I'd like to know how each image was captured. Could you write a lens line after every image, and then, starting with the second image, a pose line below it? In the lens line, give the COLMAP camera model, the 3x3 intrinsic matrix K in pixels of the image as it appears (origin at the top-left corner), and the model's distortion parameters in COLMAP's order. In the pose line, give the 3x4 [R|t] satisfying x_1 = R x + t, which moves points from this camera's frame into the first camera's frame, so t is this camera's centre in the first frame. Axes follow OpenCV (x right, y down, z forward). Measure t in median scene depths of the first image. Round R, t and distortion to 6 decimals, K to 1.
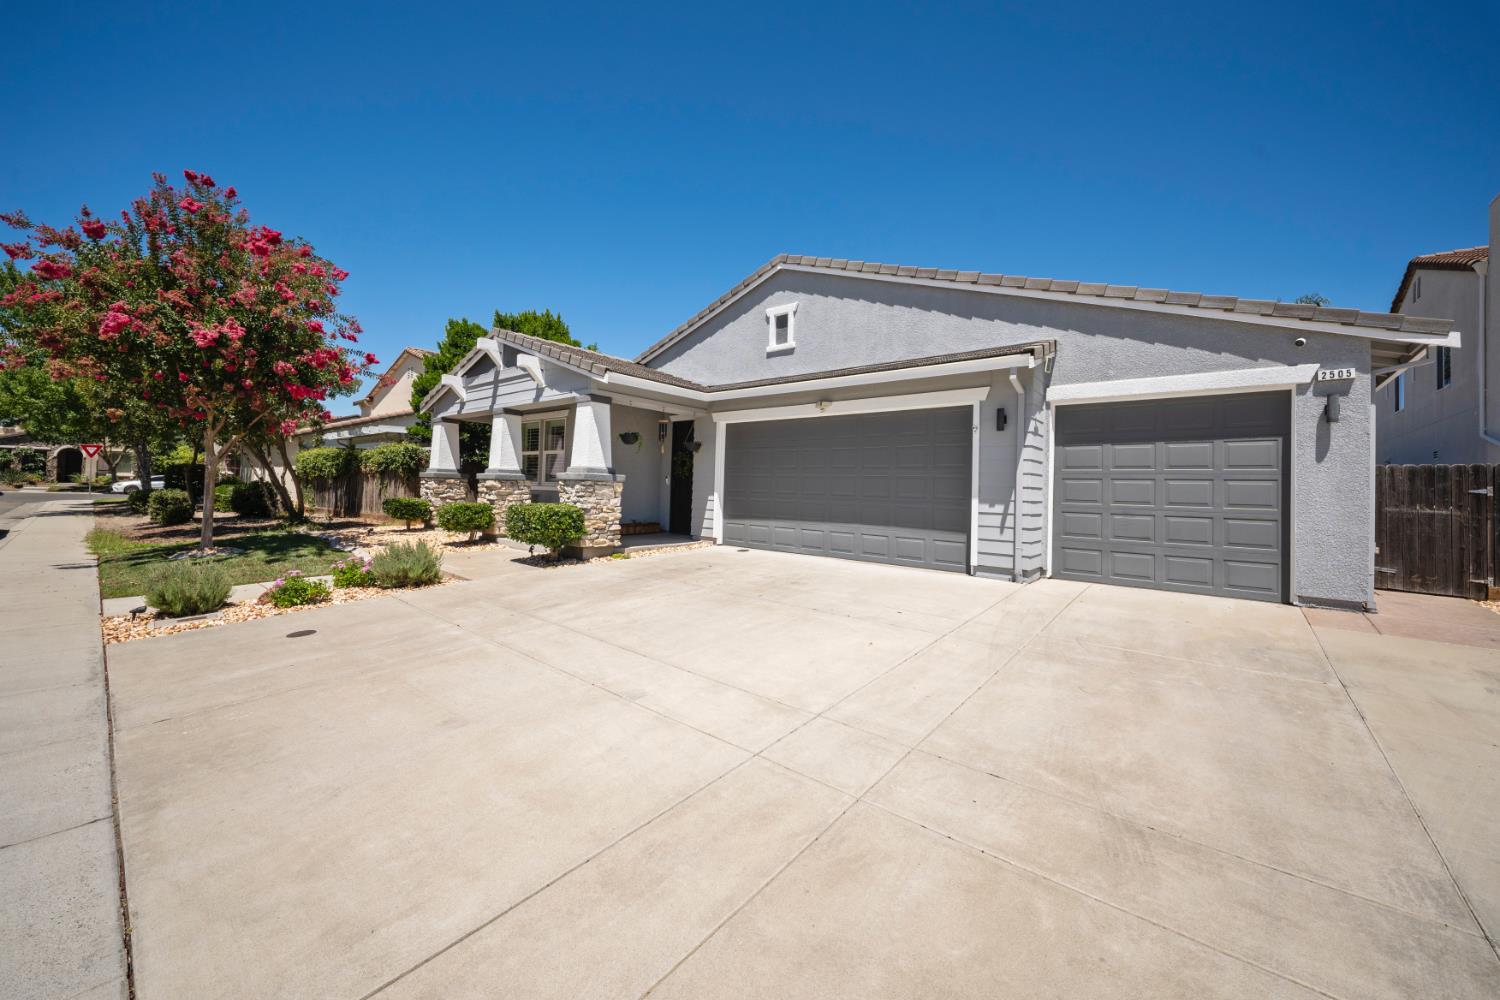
lens RADIAL K [[535.4, 0, 717.9], [0, 535.4, 476.9], [0, 0, 1]] dist [0.001441, -0.003703]
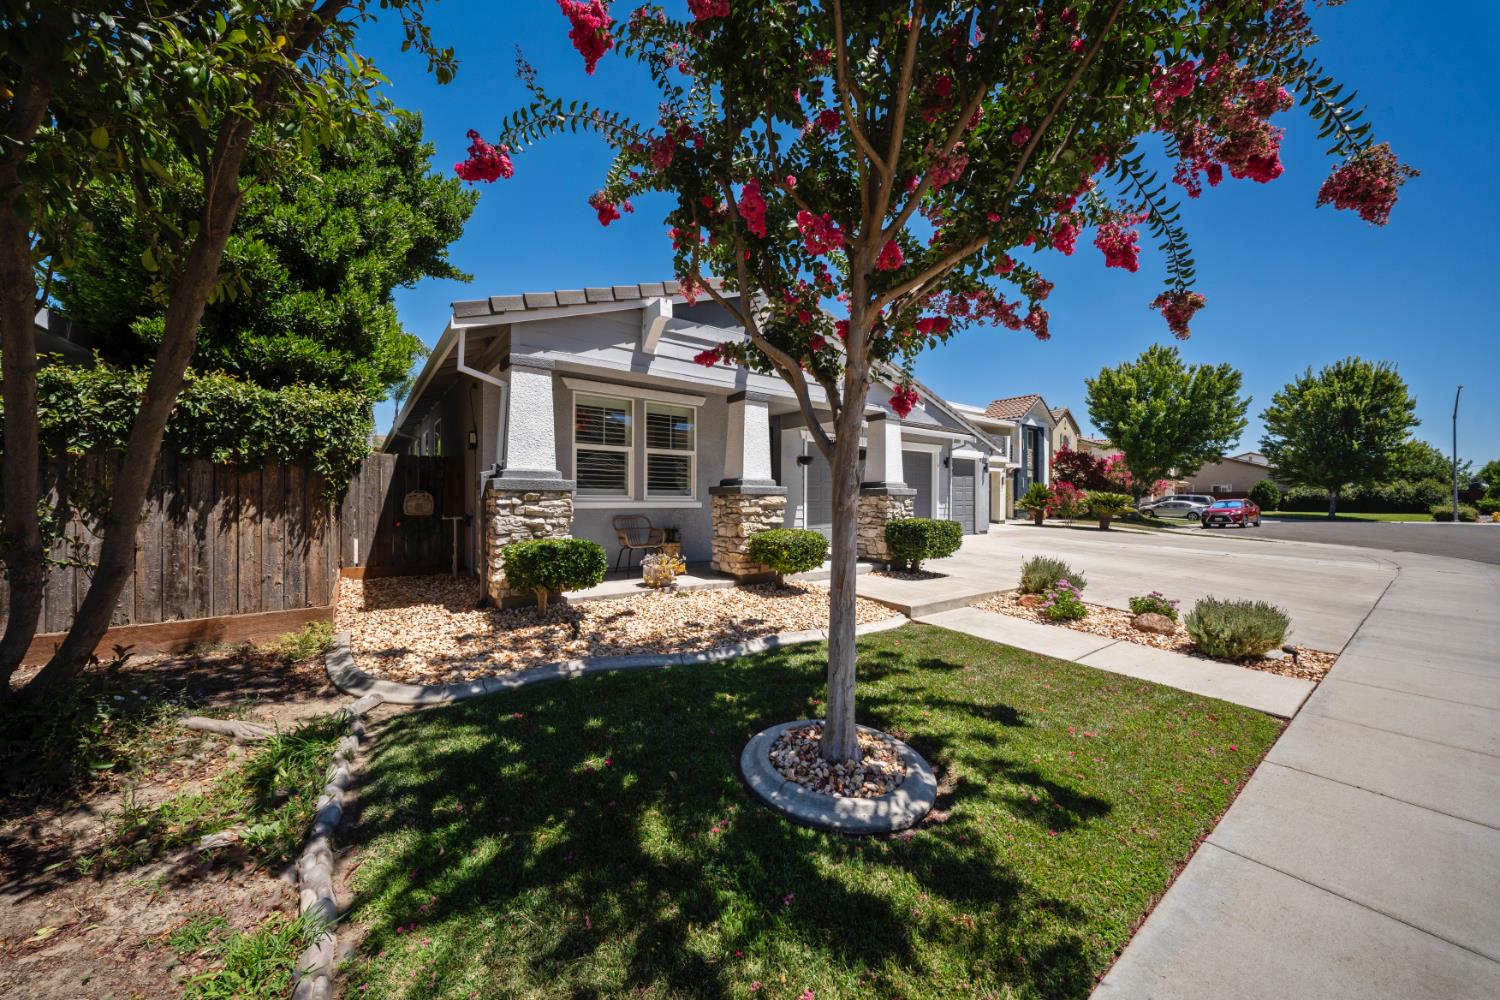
lens RADIAL K [[535.4, 0, 739.7], [0, 535.4, 500.7], [0, 0, 1]] dist [0.001441, -0.003703]
pose [[0.221082, -0.030075, 0.974791, -1.316253], [-0.018269, 0.999221, 0.034972, -0.013394], [-0.975084, -0.025540, 0.220360, 1.036486]]
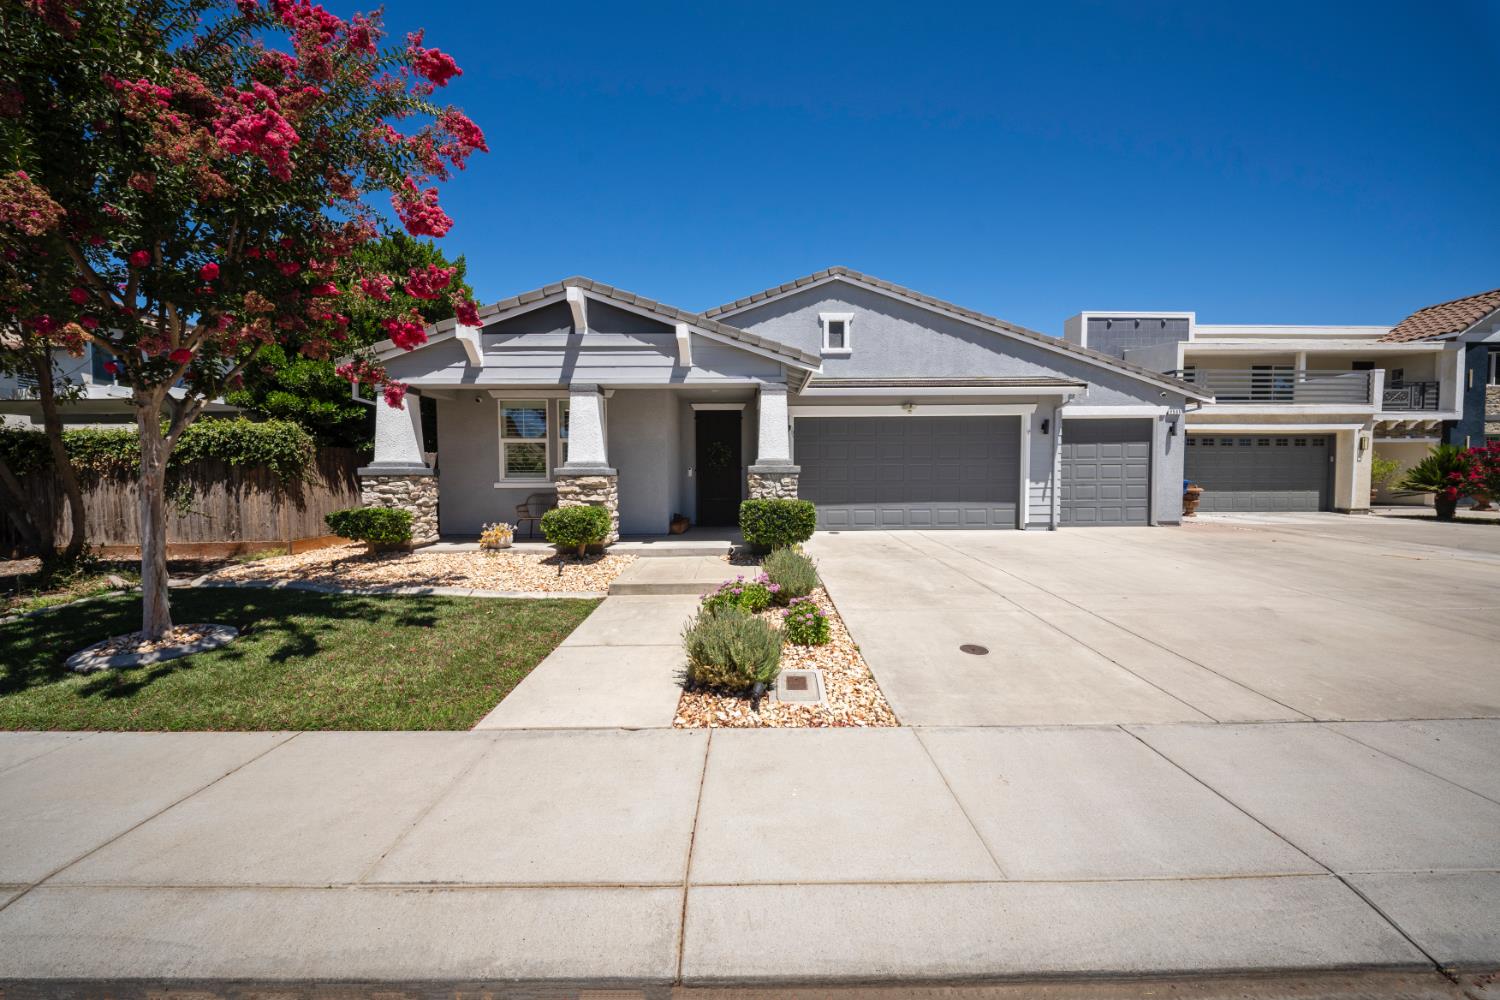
lens RADIAL K [[535.4, 0, 740.1], [0, 535.4, 496.5], [0, 0, 1]] dist [0.001441, -0.003703]
pose [[0.760891, -0.051557, 0.646829, -0.897417], [0.013718, 0.997894, 0.063402, -0.013013], [-0.648735, -0.039369, 0.759995, 0.307471]]
